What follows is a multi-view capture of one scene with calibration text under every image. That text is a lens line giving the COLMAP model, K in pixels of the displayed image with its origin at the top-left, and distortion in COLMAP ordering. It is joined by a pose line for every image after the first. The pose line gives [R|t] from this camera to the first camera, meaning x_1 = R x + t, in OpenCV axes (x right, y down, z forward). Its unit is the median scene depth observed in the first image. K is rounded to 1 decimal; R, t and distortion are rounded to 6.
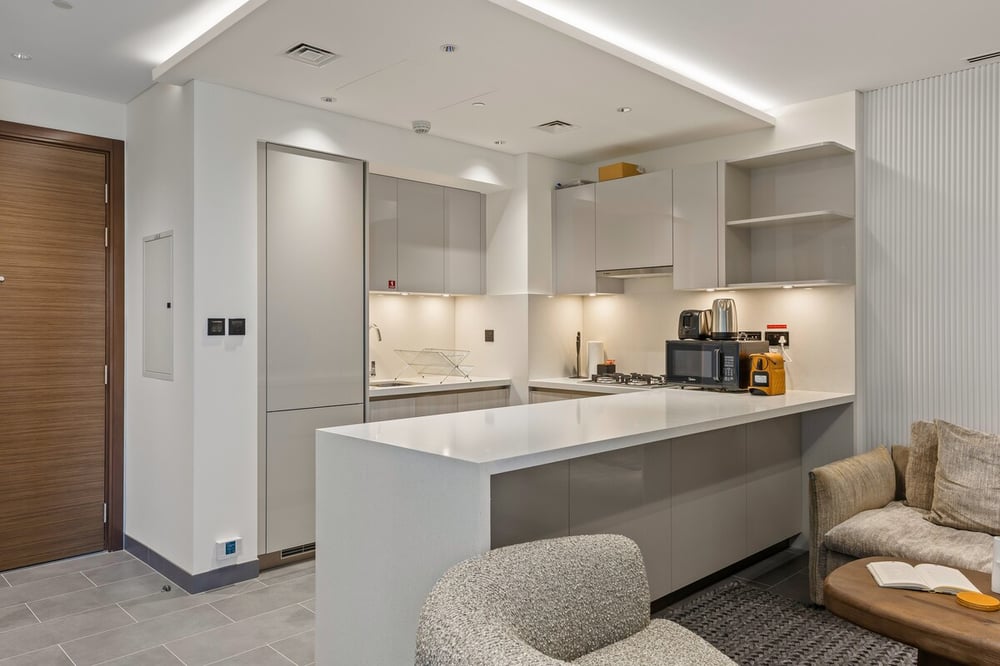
lens RADIAL K [[718.1, 0, 496.1], [0, 718.1, 328.6], [0, 0, 1]] dist [0.032865, 0.000793]
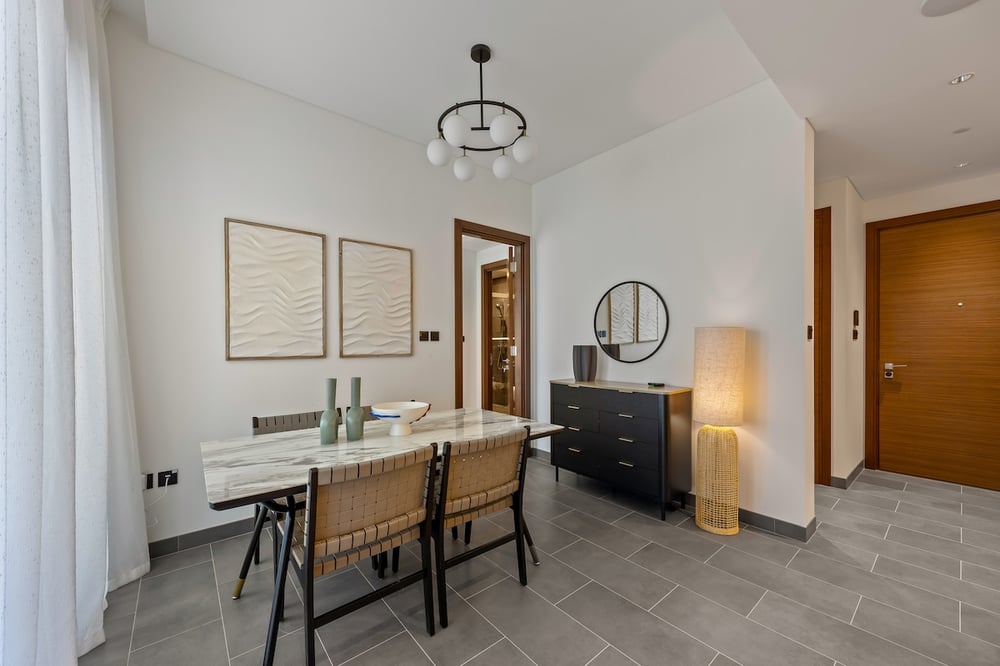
lens RADIAL K [[380.0, 0, 487.9], [0, 380.0, 349.7], [0, 0, 1]] dist [0.002494, 0.001426]
pose [[-0.086119, 0.017907, -0.996124, 0.246495], [-0.001184, 0.999836, 0.018076, 0.017621], [0.996284, 0.002736, -0.086083, 0.021595]]
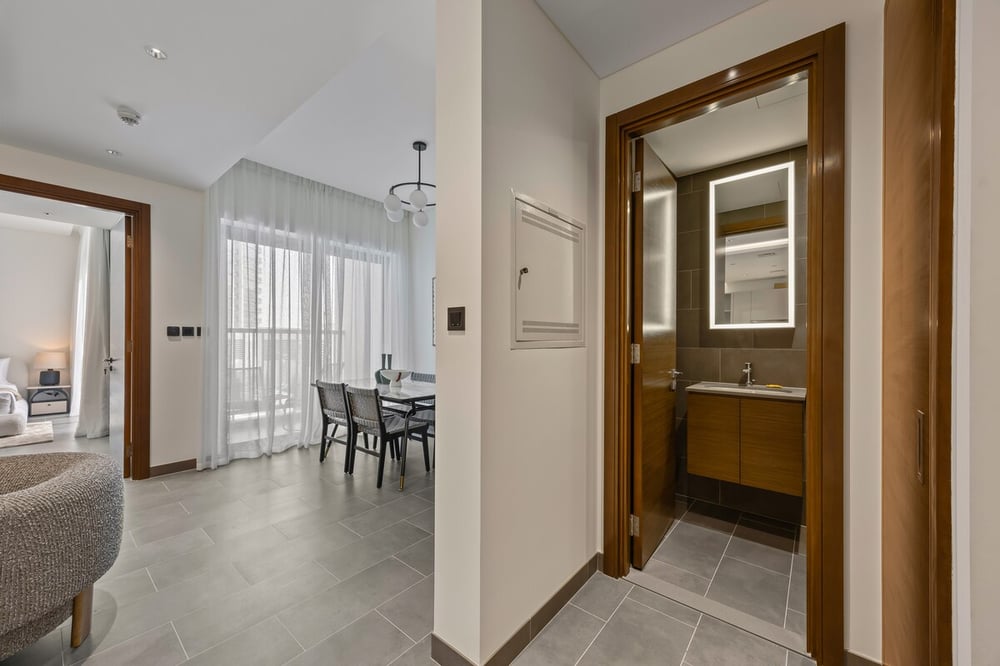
lens RADIAL K [[380.0, 0, 499.5], [0, 380.0, 339.9], [0, 0, 1]] dist [0.002494, 0.001426]
pose [[-0.994011, -0.000693, -0.109280, -0.393324], [-0.001404, 0.999978, 0.006428, 0.017260], [0.109273, 0.006543, -0.993990, 0.819980]]
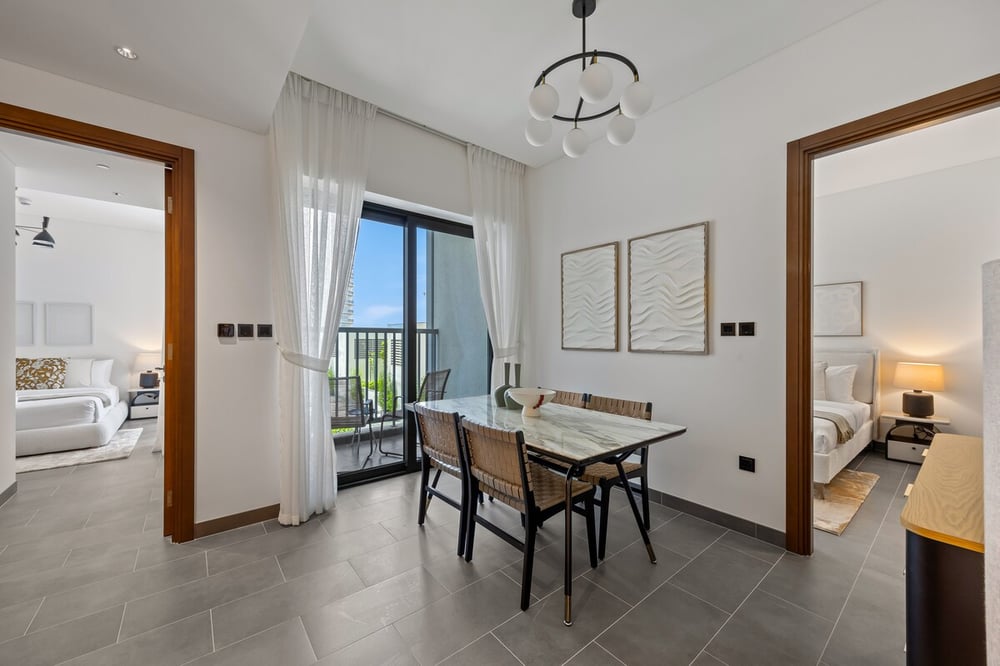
lens RADIAL K [[380.0, 0, 498.5], [0, 380.0, 338.5], [0, 0, 1]] dist [0.002494, 0.001426]
pose [[-0.996511, 0.001113, 0.083449, -0.241524], [0.001668, 0.999977, 0.006574, 0.014141], [-0.083440, 0.006690, -0.996490, 0.457155]]
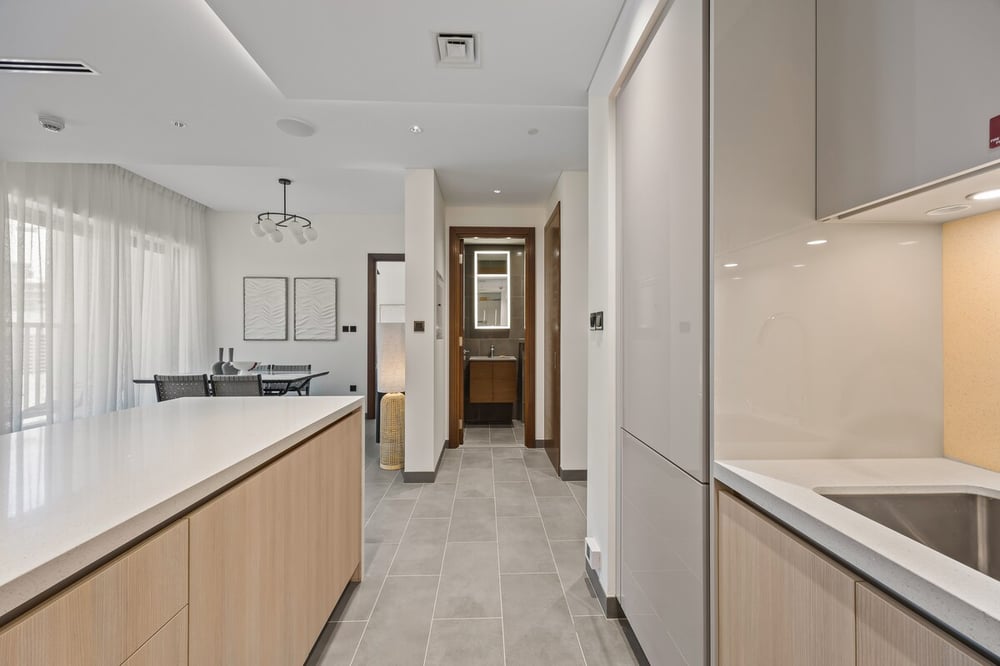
lens RADIAL K [[380.0, 0, 496.9], [0, 380.0, 331.7], [0, 0, 1]] dist [0.002494, 0.001426]
pose [[-0.670920, -0.001751, -0.741528, 0.079729], [-0.004068, 0.999991, 0.001320, 0.010026], [0.741519, 0.003902, -0.670921, 1.115601]]
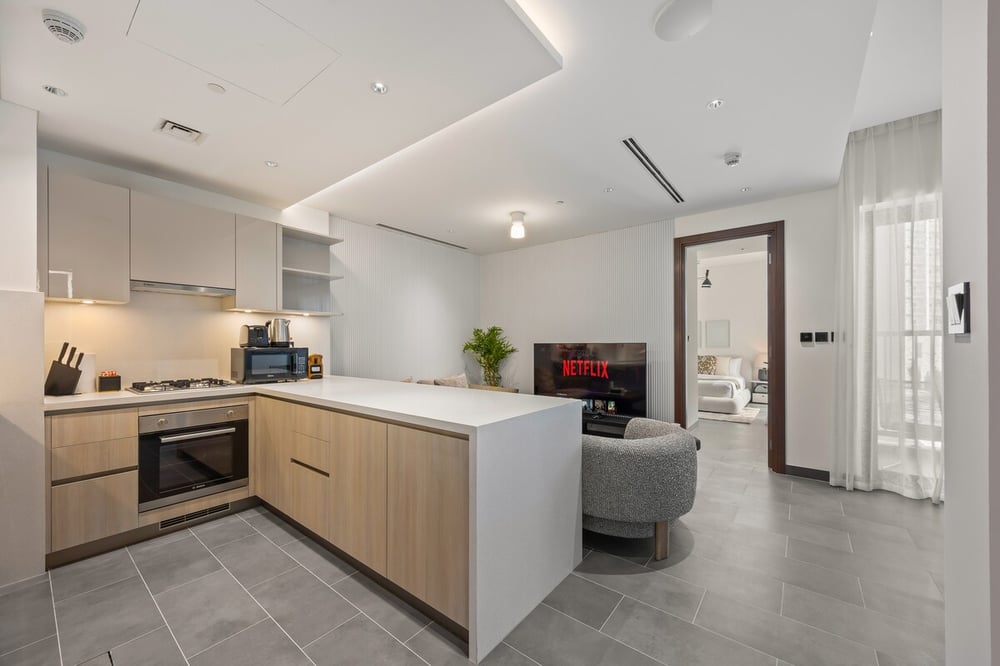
lens RADIAL K [[380.0, 0, 496.2], [0, 380.0, 343.2], [0, 0, 1]] dist [0.002494, 0.001426]
pose [[-0.121614, 0.003972, 0.992570, -0.528895], [0.008442, 0.999960, -0.002967, 0.014653], [-0.992542, 0.008018, -0.121643, 0.691573]]
